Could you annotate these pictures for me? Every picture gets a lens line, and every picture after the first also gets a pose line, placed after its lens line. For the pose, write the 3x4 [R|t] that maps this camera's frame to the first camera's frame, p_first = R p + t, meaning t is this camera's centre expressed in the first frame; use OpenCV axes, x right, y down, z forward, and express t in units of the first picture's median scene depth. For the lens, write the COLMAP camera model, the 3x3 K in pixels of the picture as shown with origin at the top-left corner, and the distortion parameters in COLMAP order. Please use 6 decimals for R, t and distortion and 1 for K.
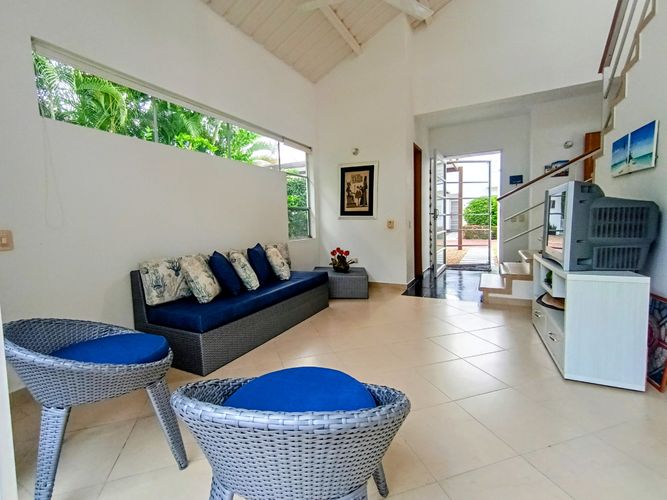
lens RADIAL K [[306.3, 0, 321.1], [0, 306.3, 241.4], [0, 0, 1]] dist [0.014976, -0.000235]
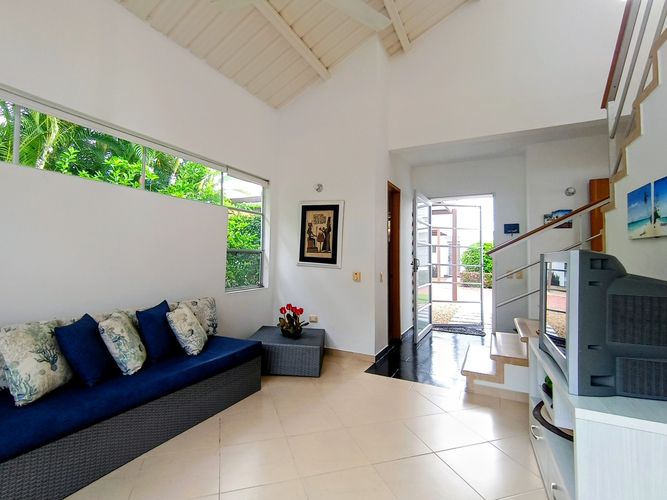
lens RADIAL K [[324.6, 0, 319.8], [0, 324.6, 237.6], [0, 0, 1]] dist [0.025234, -0.000590]
pose [[0.998855, 0.046931, 0.009334, 0.116868], [-0.045403, 0.991145, -0.124781, -0.046718], [-0.015107, 0.124215, 0.992140, 0.138103]]
